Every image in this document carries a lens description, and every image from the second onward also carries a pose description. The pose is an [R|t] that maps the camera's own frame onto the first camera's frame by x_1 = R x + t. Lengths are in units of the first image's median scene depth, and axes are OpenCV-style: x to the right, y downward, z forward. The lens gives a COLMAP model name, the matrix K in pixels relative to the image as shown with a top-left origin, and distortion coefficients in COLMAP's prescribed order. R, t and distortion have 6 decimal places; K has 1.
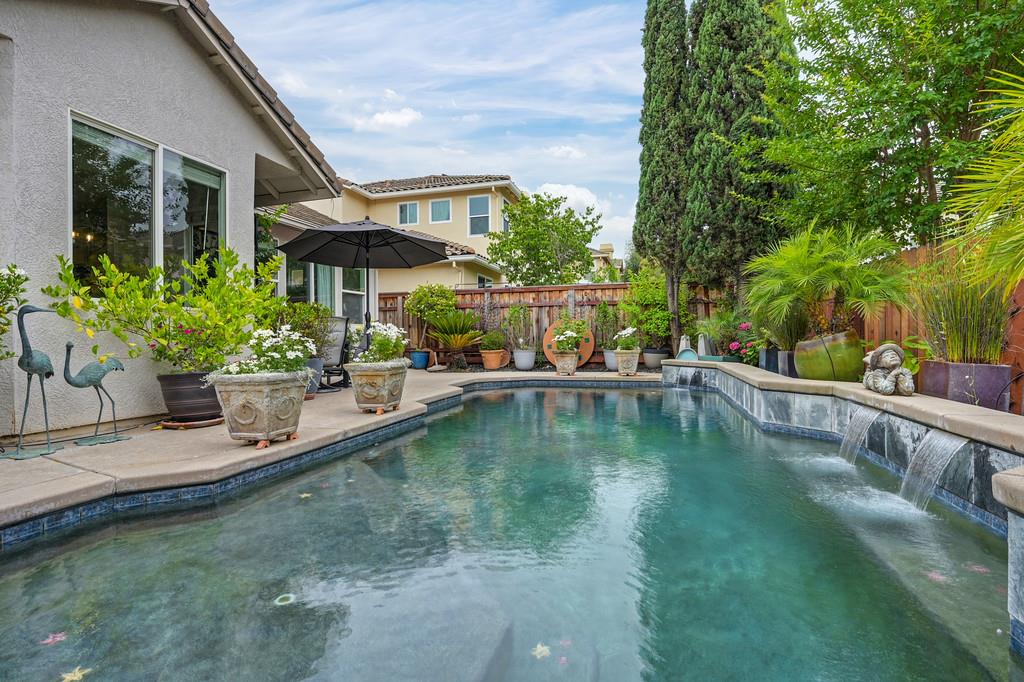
lens RADIAL K [[508.7, 0, 512.2], [0, 508.7, 337.9], [0, 0, 1]] dist [-0.000125, -0.000281]
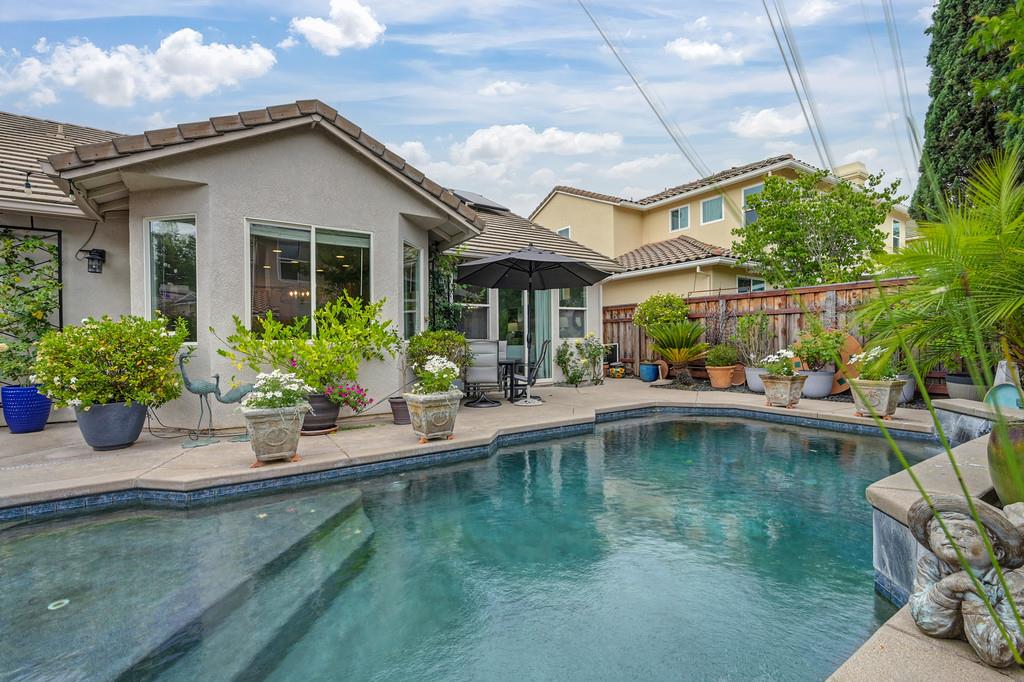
lens RADIAL K [[460.7, 0, 509.8], [0, 460.7, 340.0], [0, 0, 1]] dist [0.001121, 0.000097]
pose [[0.747166, 0.004061, -0.664625, 0.217815], [0.005329, 0.999913, 0.012100, -0.032410], [0.664616, -0.012582, 0.747079, 0.165704]]
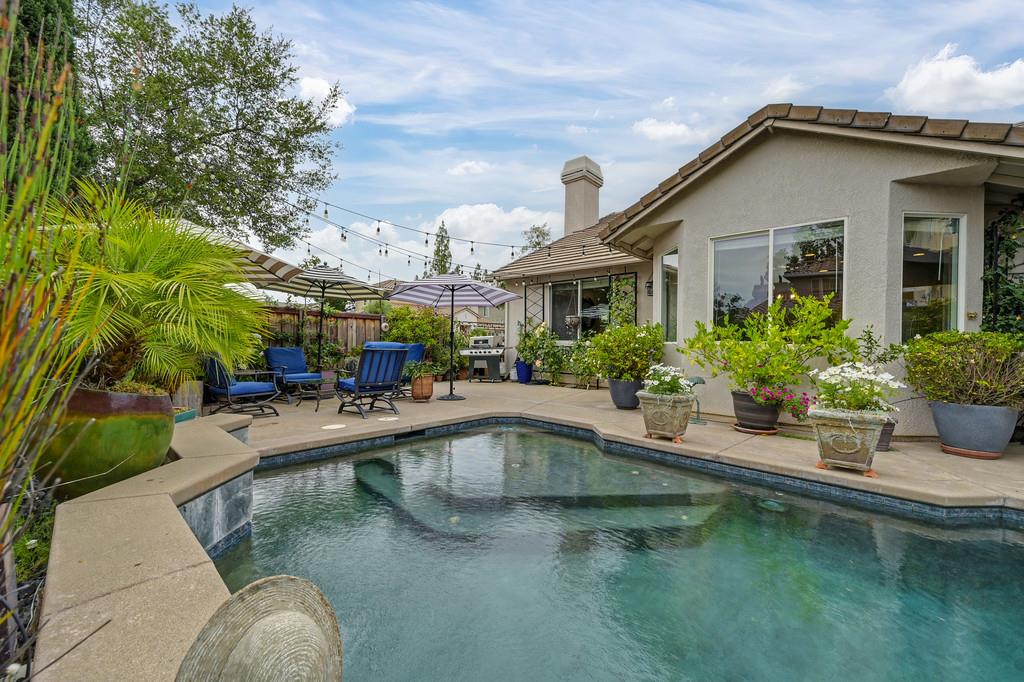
lens RADIAL K [[403.8, 0, 508.3], [0, 403.8, 341.9], [0, 0, 1]] dist [-0.001917, -0.001362]
pose [[-0.466453, 0.002185, -0.884543, 0.252461], [-0.008318, 0.999942, 0.006856, -0.028055], [0.884507, 0.010556, -0.466408, 0.353012]]
